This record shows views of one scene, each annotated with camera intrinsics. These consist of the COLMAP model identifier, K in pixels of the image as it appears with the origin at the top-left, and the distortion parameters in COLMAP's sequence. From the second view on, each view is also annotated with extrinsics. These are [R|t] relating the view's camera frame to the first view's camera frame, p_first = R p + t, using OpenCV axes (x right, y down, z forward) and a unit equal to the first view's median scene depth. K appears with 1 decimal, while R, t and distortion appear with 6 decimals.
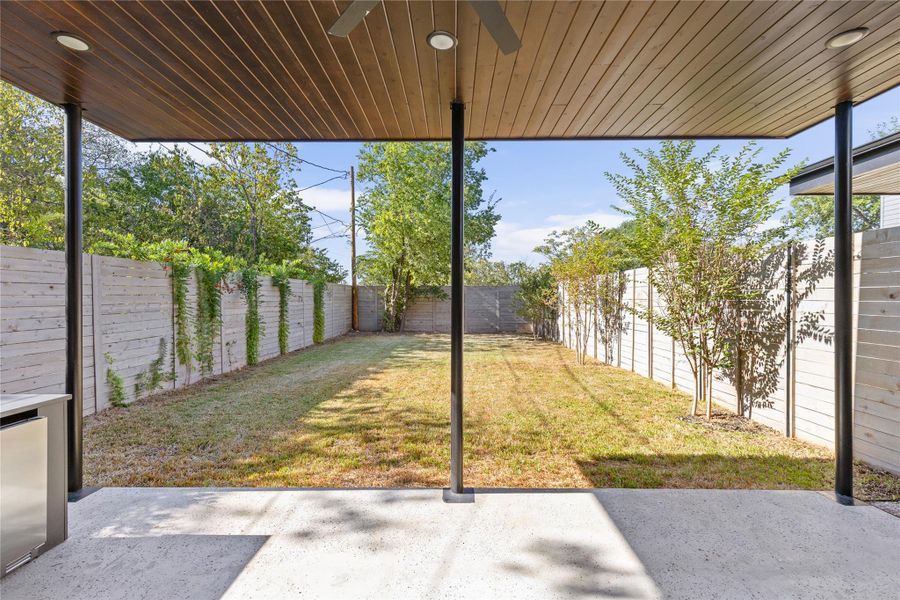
lens RADIAL K [[409.9, 0, 465.5], [0, 409.9, 300.2], [0, 0, 1]] dist [0.001435, 0.000054]
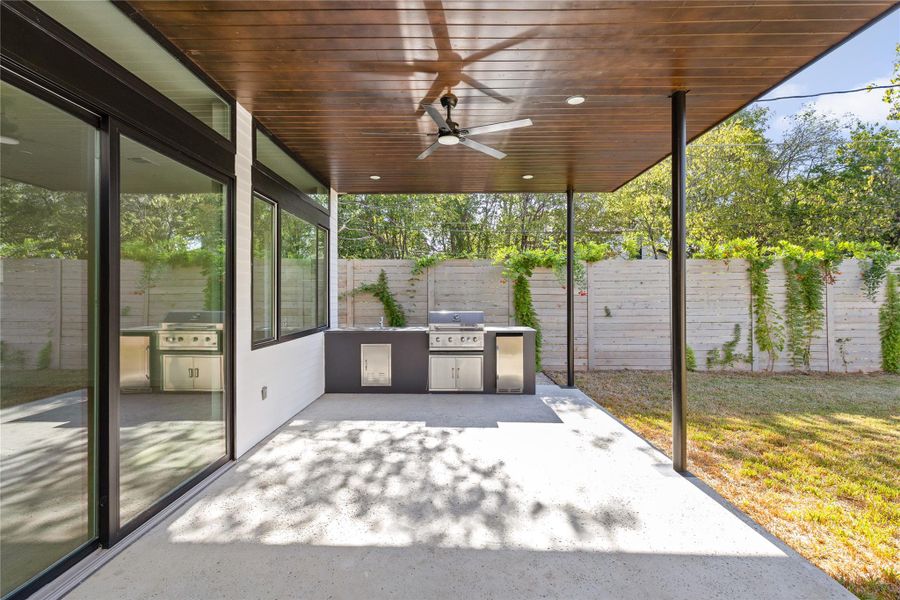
lens RADIAL K [[463.2, 0, 450.0], [0, 463.2, 300.0], [0, 0, 1]] dist [-0.001516, -0.000101]
pose [[-0.044293, 0.005703, -0.999002, 0.521662], [-0.004999, 0.999970, 0.005930, 0.018034], [0.999006, 0.005257, -0.044264, 0.214648]]
